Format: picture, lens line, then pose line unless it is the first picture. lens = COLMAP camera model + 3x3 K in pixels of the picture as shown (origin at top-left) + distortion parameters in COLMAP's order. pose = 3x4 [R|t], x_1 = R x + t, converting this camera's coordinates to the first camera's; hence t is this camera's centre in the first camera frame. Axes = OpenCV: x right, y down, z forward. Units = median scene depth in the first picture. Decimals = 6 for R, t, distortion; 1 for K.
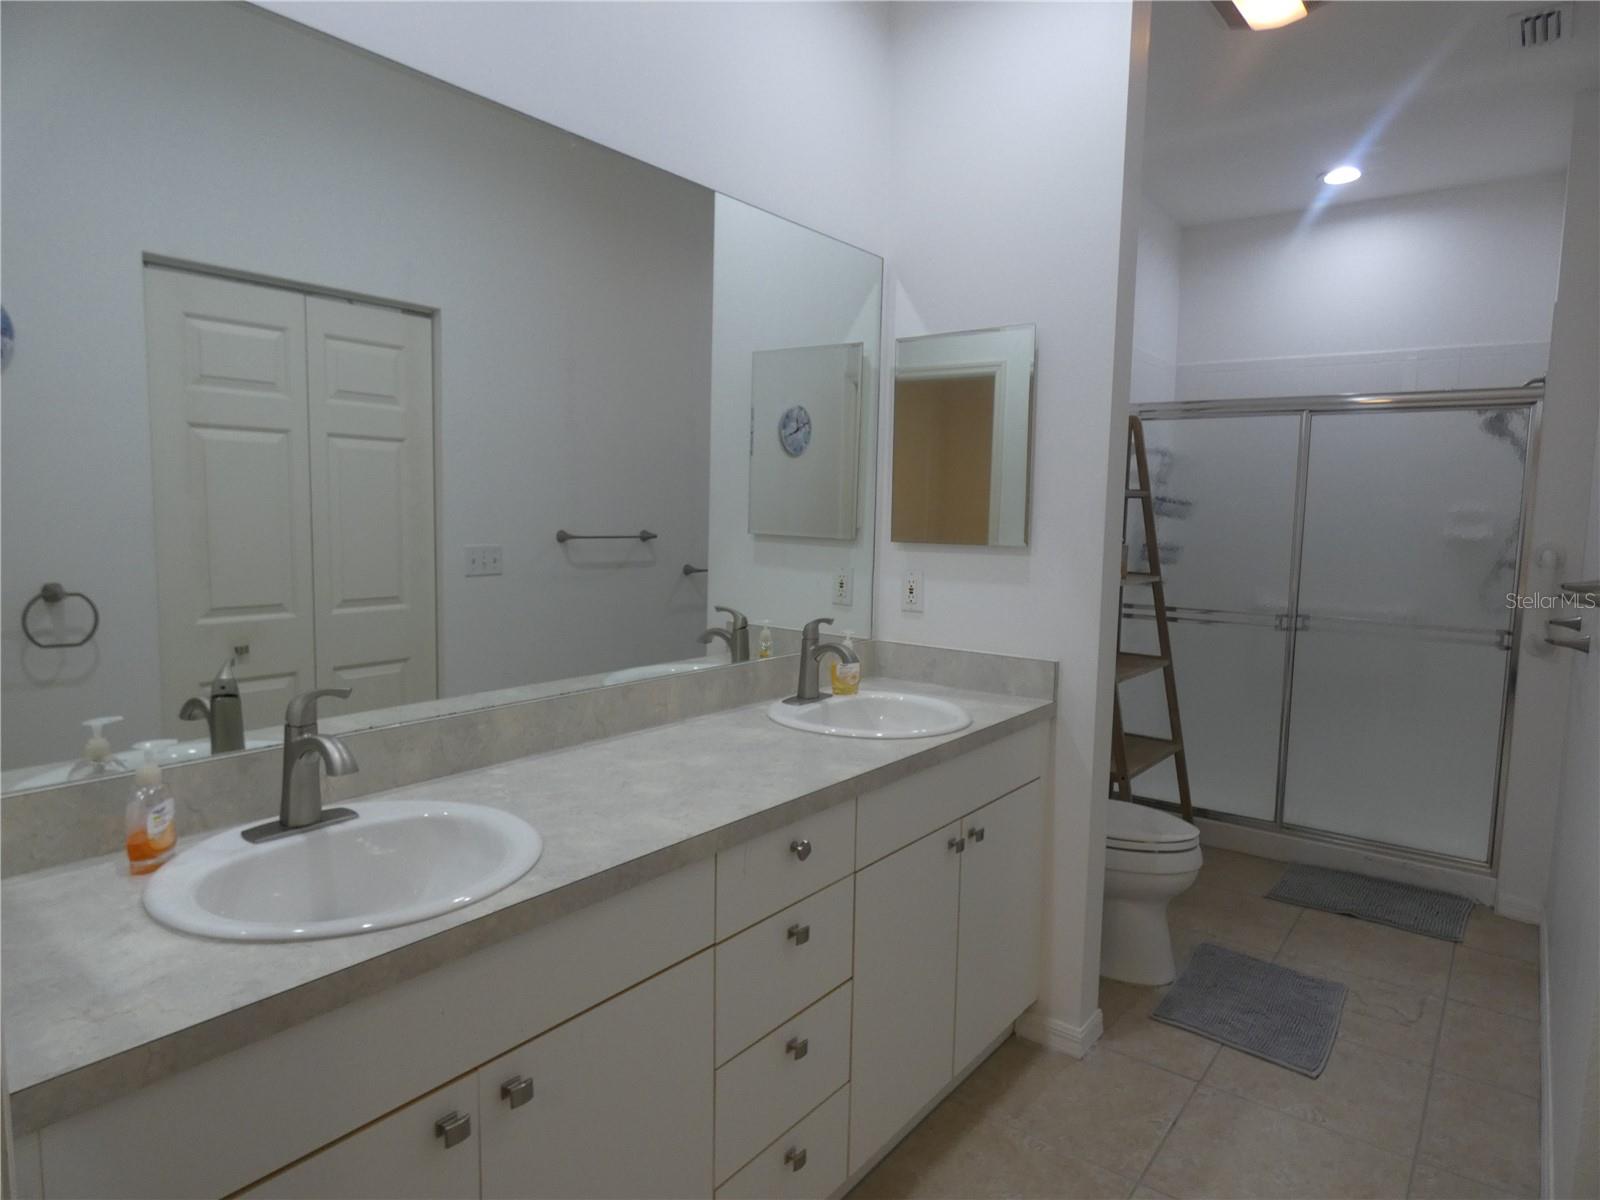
lens RADIAL K [[959.9, 0, 799.8], [0, 959.9, 598.7], [0, 0, 1]] dist [-0.002507, 0.001466]
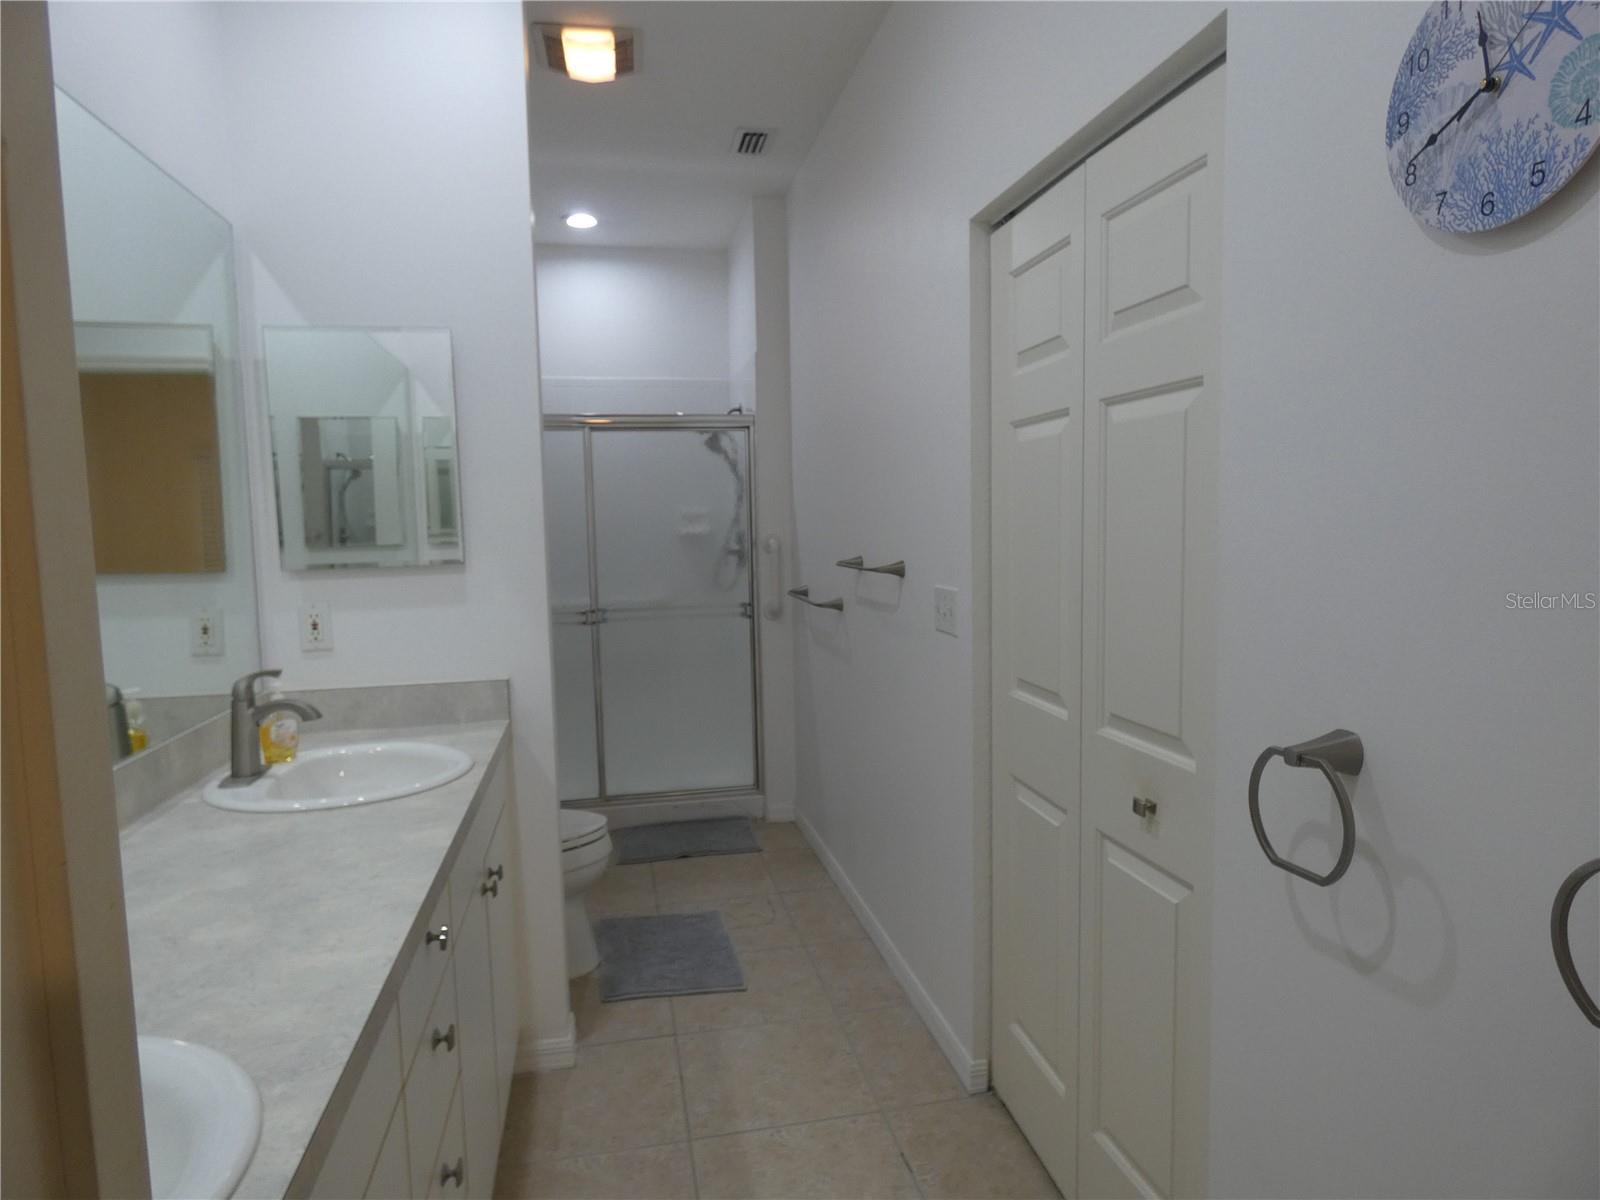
lens RADIAL K [[959.9, 0, 794.6], [0, 959.9, 600.2], [0, 0, 1]] dist [-0.002507, 0.001466]
pose [[0.660425, -0.101898, 0.743946, -0.232444], [0.110078, 0.993184, 0.038316, -0.017119], [-0.742779, 0.056587, 0.667141, 0.118884]]
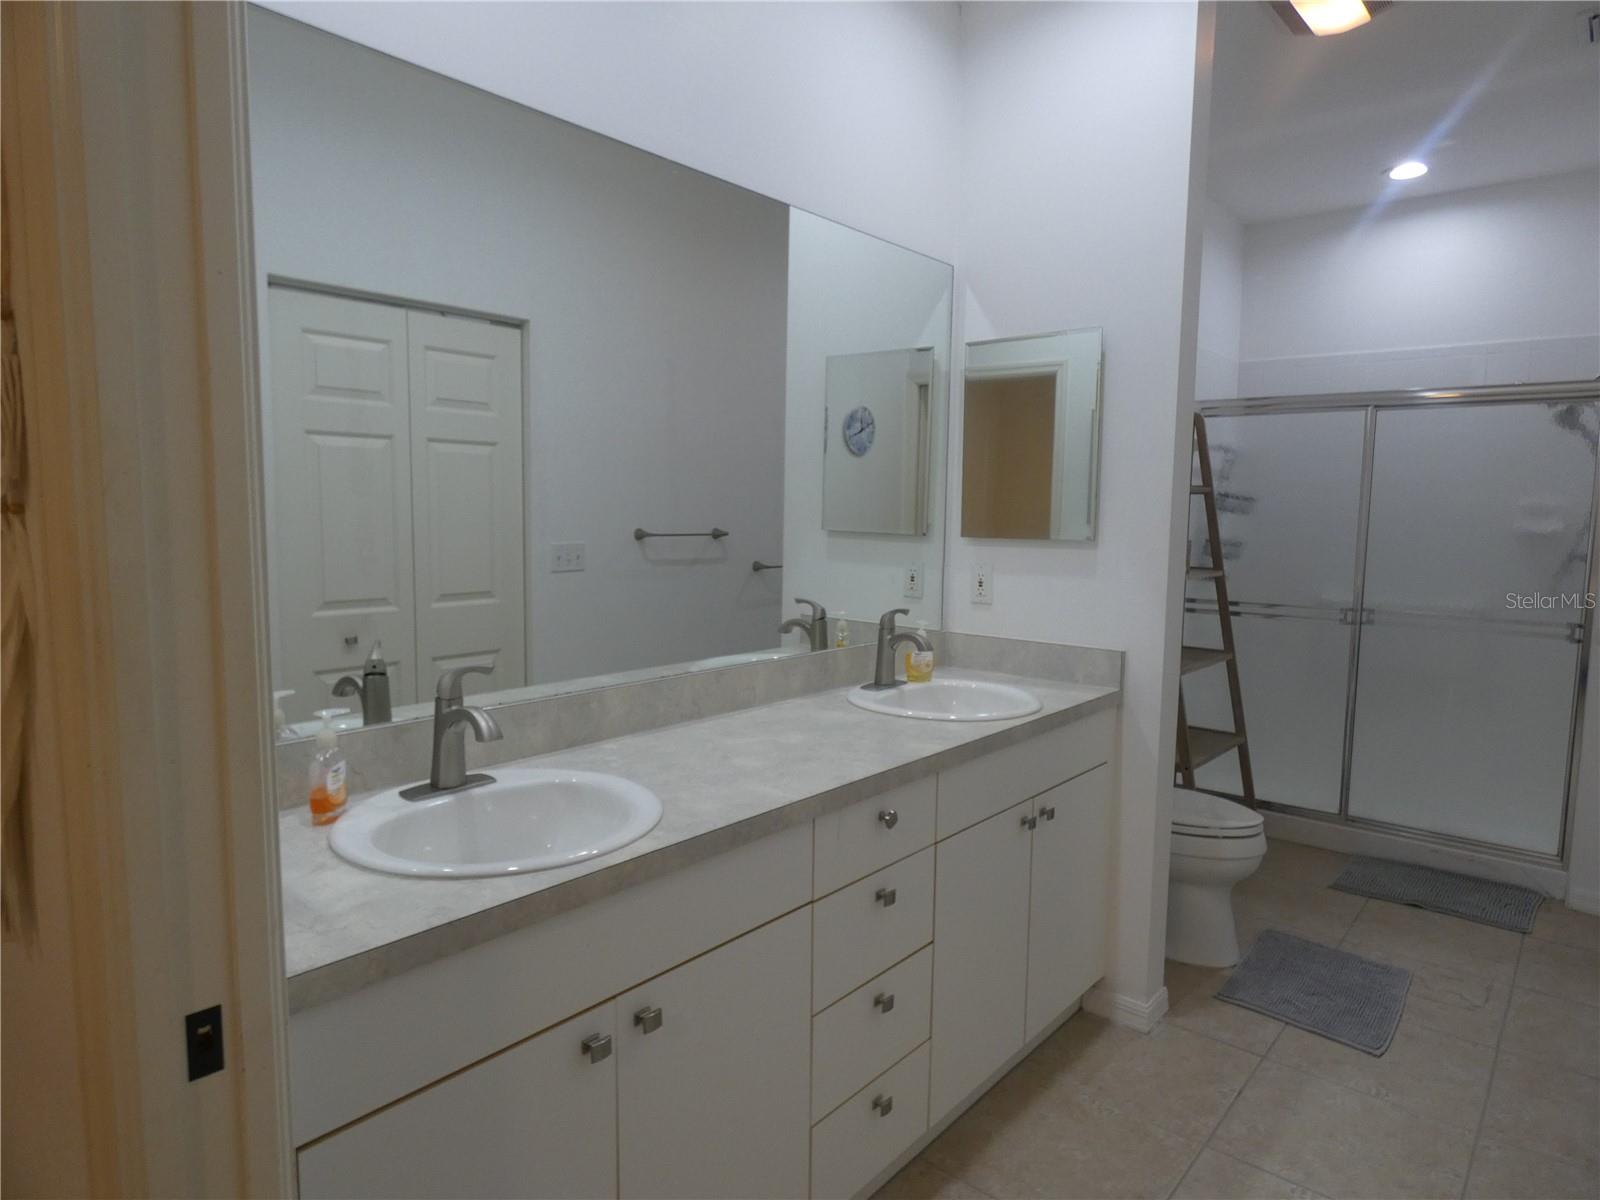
lens RADIAL K [[959.9, 0, 800.7], [0, 959.9, 598.8], [0, 0, 1]] dist [-0.002507, 0.001466]
pose [[0.998575, -0.001243, -0.053346, -0.023636], [0.001265, 0.999999, 0.000388, 0.007368], [0.053345, -0.000455, 0.998576, -0.053470]]
